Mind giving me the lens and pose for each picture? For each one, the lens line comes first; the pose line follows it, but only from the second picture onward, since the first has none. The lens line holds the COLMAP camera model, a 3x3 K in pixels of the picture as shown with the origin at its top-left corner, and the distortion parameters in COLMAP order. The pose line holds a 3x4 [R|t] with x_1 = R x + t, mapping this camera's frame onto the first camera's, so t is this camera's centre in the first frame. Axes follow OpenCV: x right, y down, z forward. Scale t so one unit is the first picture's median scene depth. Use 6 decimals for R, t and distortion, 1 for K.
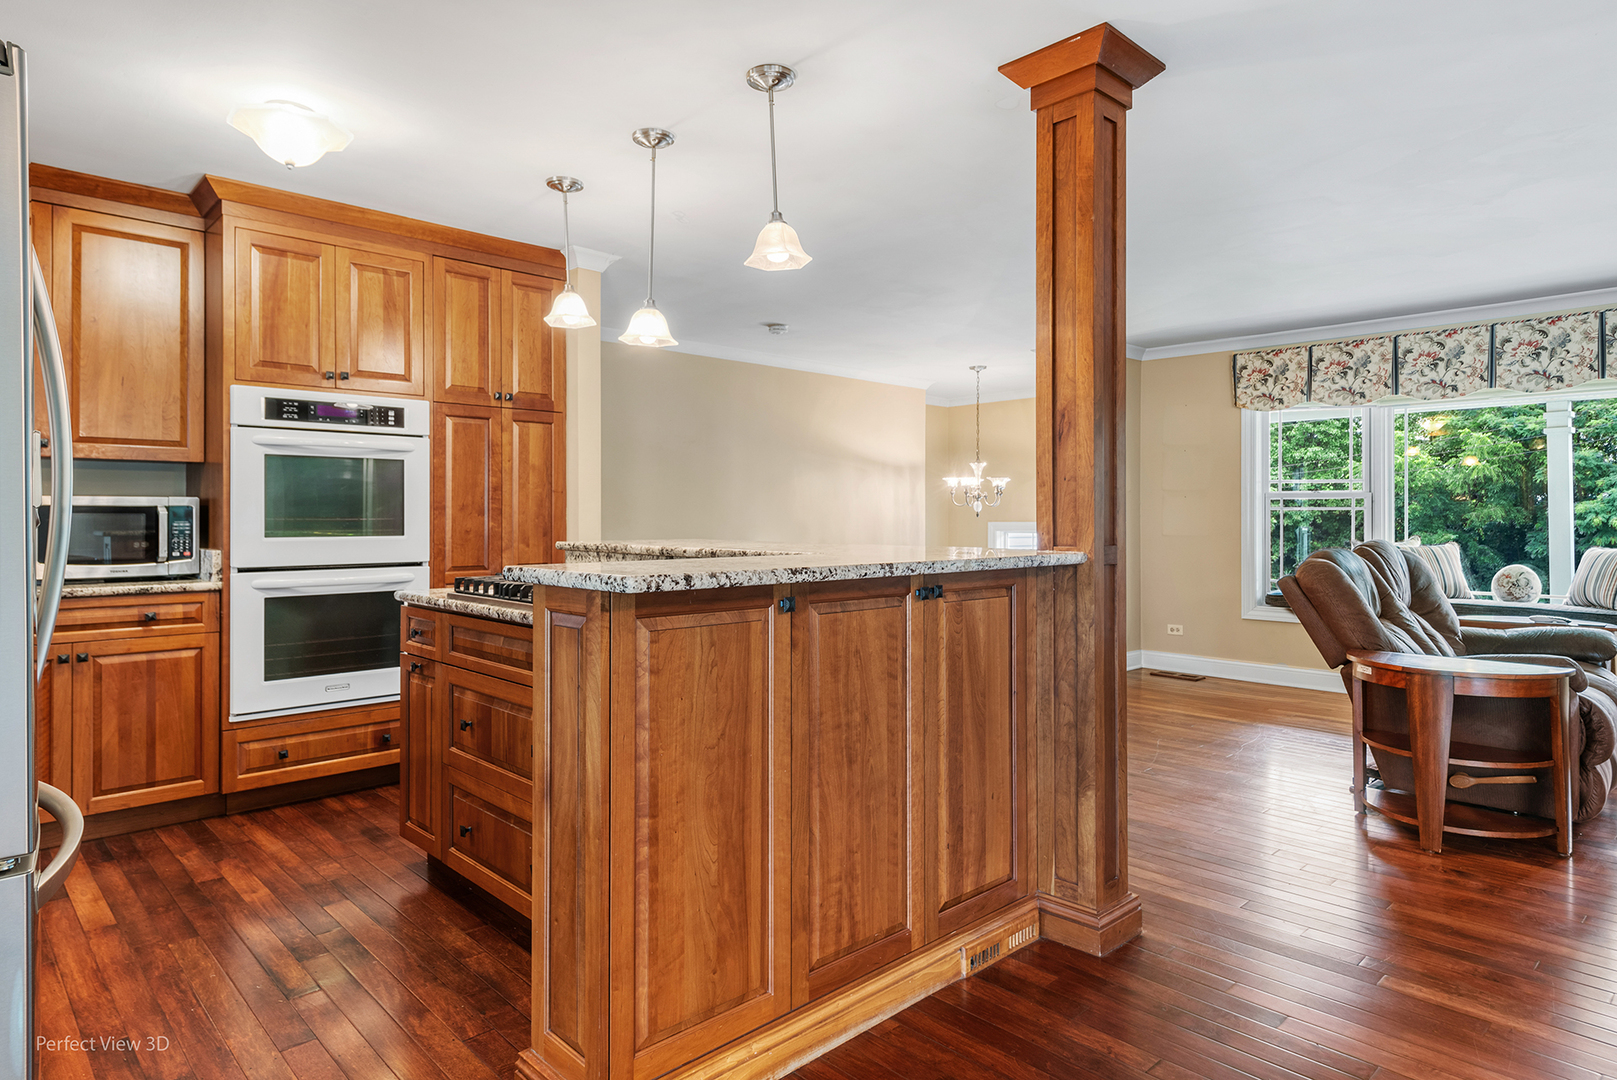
lens RADIAL K [[927.7, 0, 788.6], [0, 927.7, 520.2], [0, 0, 1]] dist [0.017801, -0.002221]
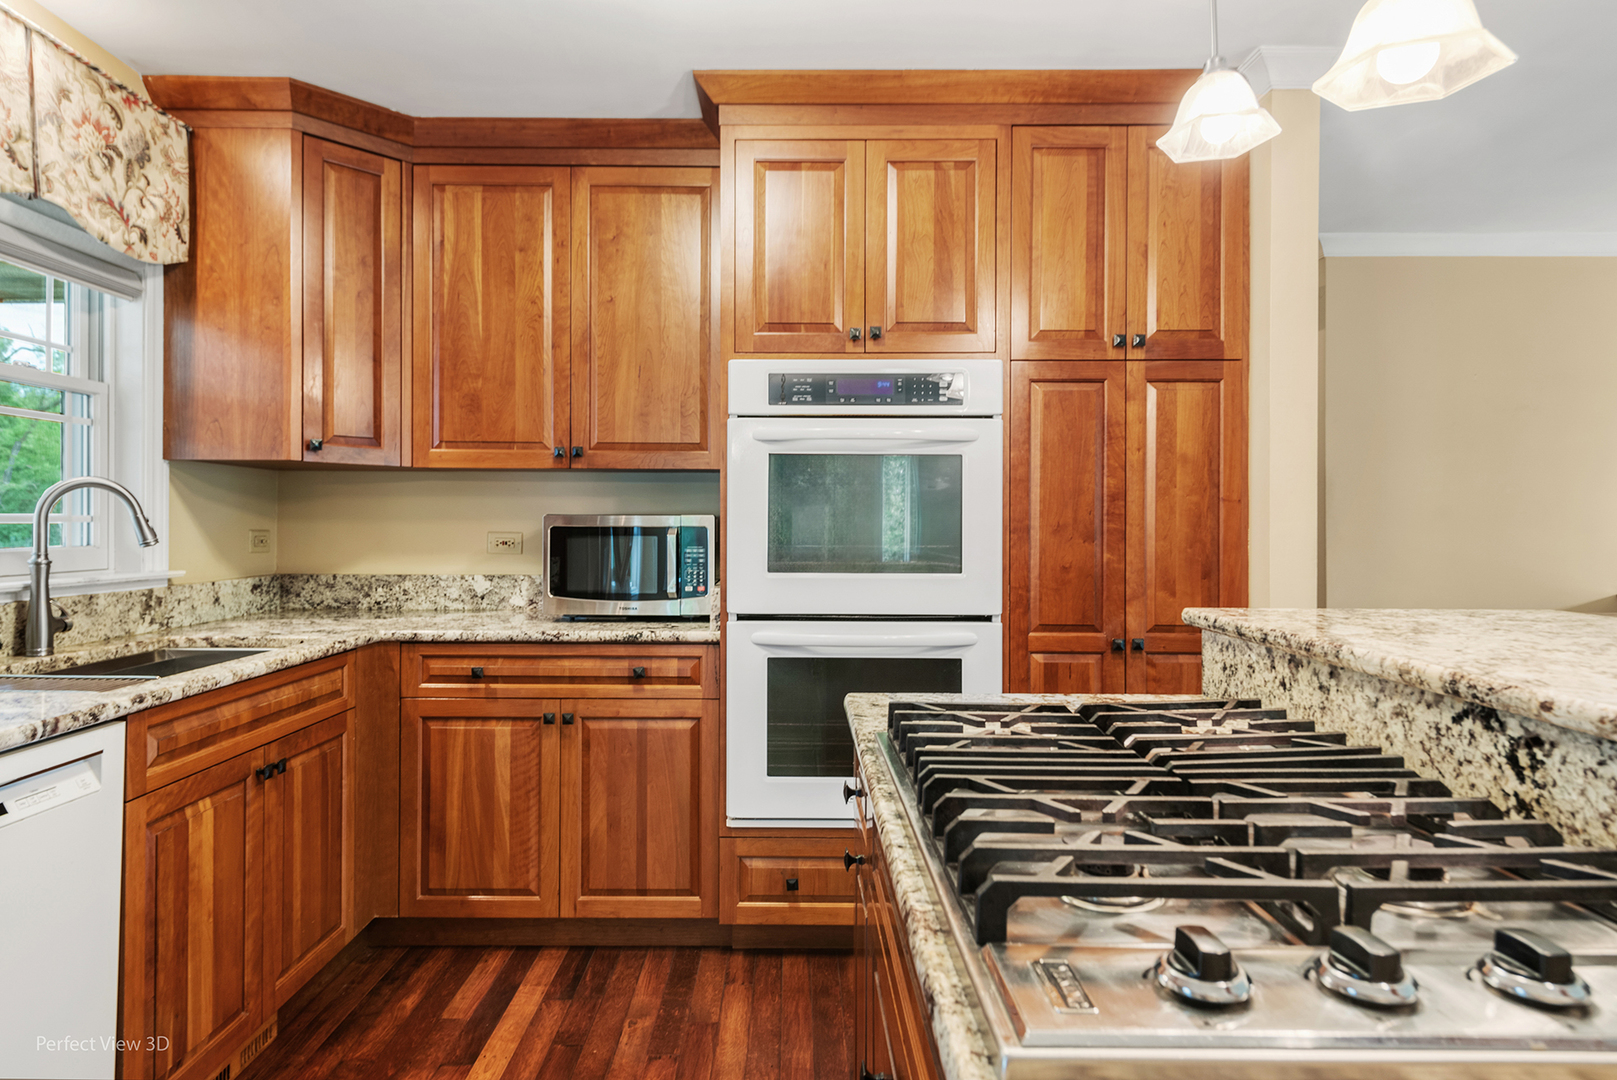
lens RADIAL K [[927.7, 0, 788.6], [0, 927.7, 520.2], [0, 0, 1]] dist [0.017801, -0.002221]
pose [[0.729129, 0.002957, -0.684370, -0.068516], [-0.006322, 0.999977, -0.002415, -0.018907], [0.684347, 0.006087, 0.729131, 0.486790]]
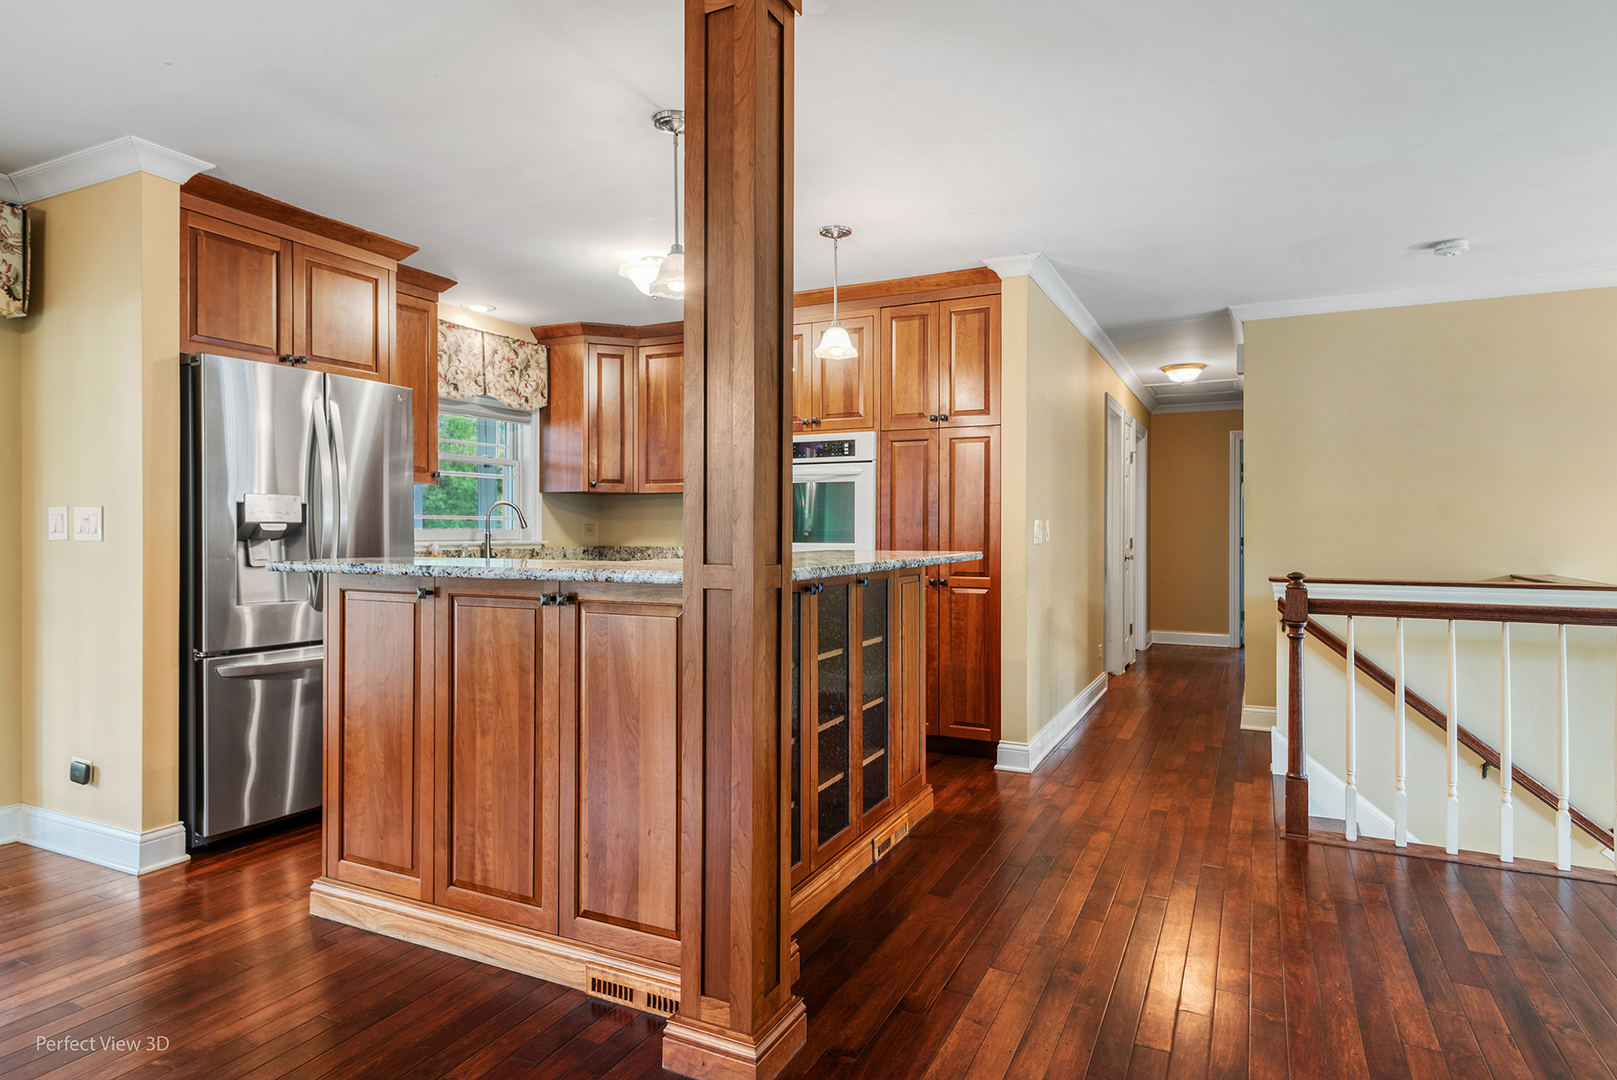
lens RADIAL K [[907.3, 0, 808.5], [0, 907.3, 540.0], [0, 0, 1]] dist [0.028315, 0.000804]
pose [[0.357181, 0.012364, -0.933953, 0.738510], [-0.004229, 0.999924, 0.011620, -0.001442], [0.934026, -0.000201, 0.357206, 0.549536]]
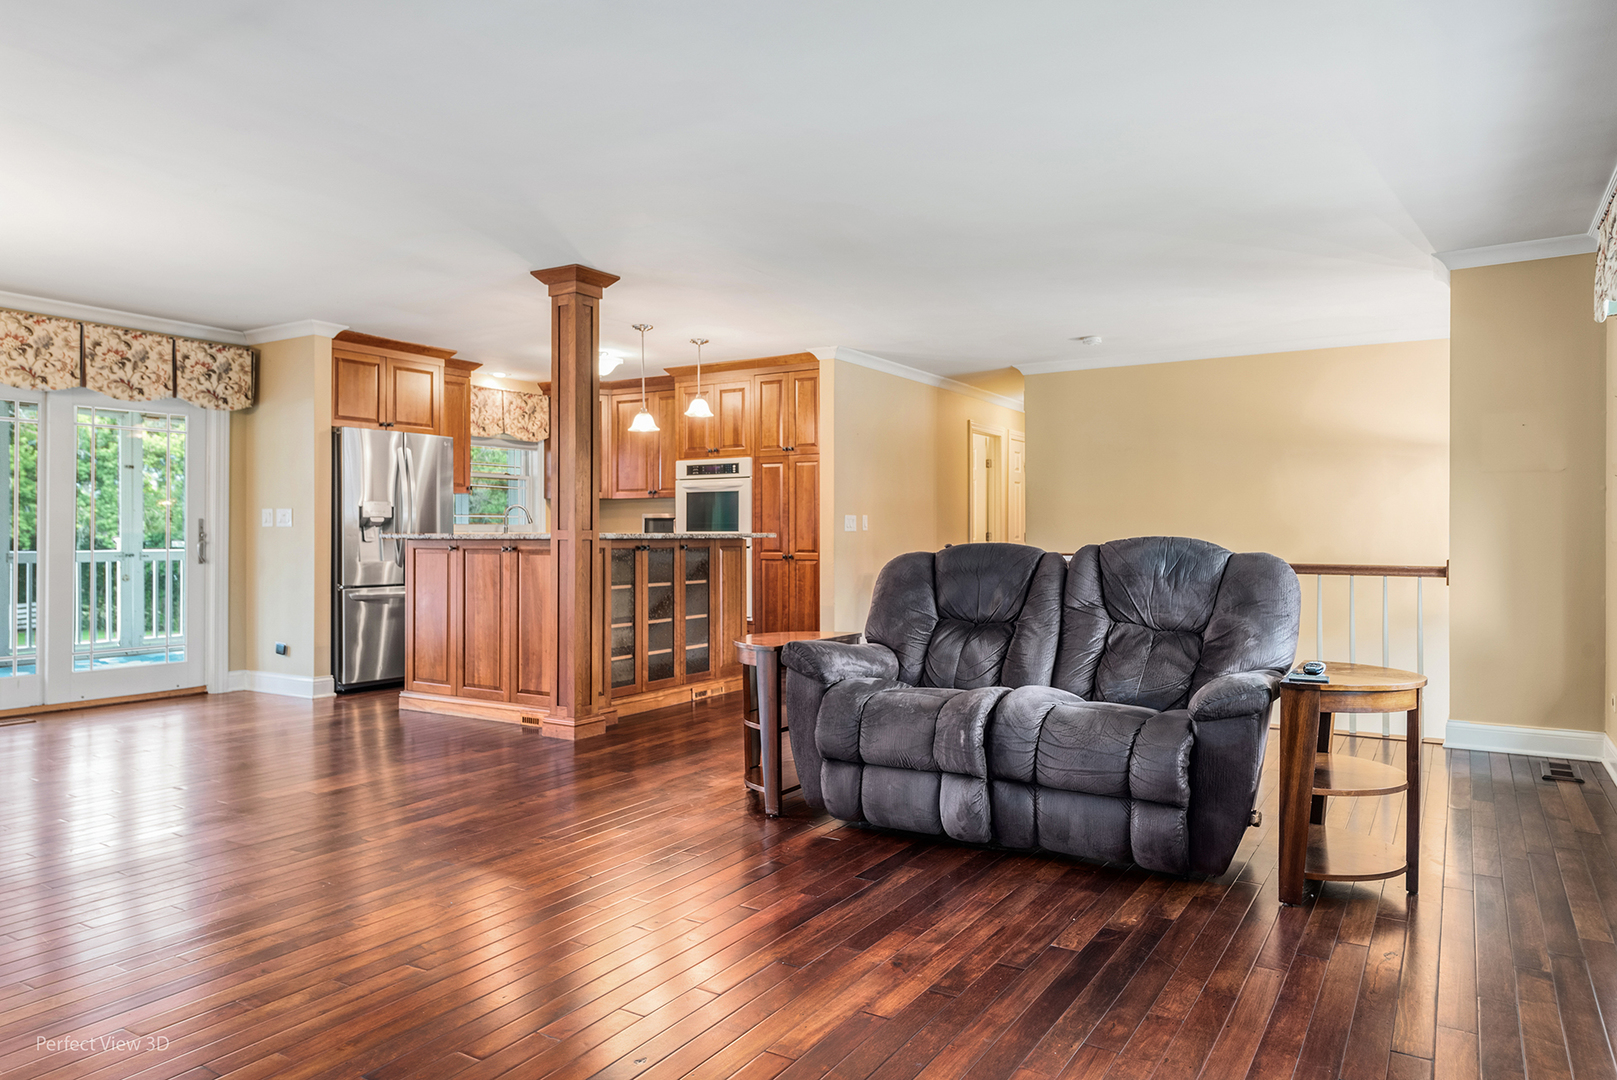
lens RADIAL K [[1042.2, 0, 808.5], [0, 1042.2, 540.0], [0, 0, 1]] dist [0.063198, -0.000030]
pose [[0.258710, 0.004719, -0.965943, 1.743279], [-0.002001, 0.999989, 0.004349, 0.025525], [0.965953, 0.000808, 0.258717, 0.639306]]
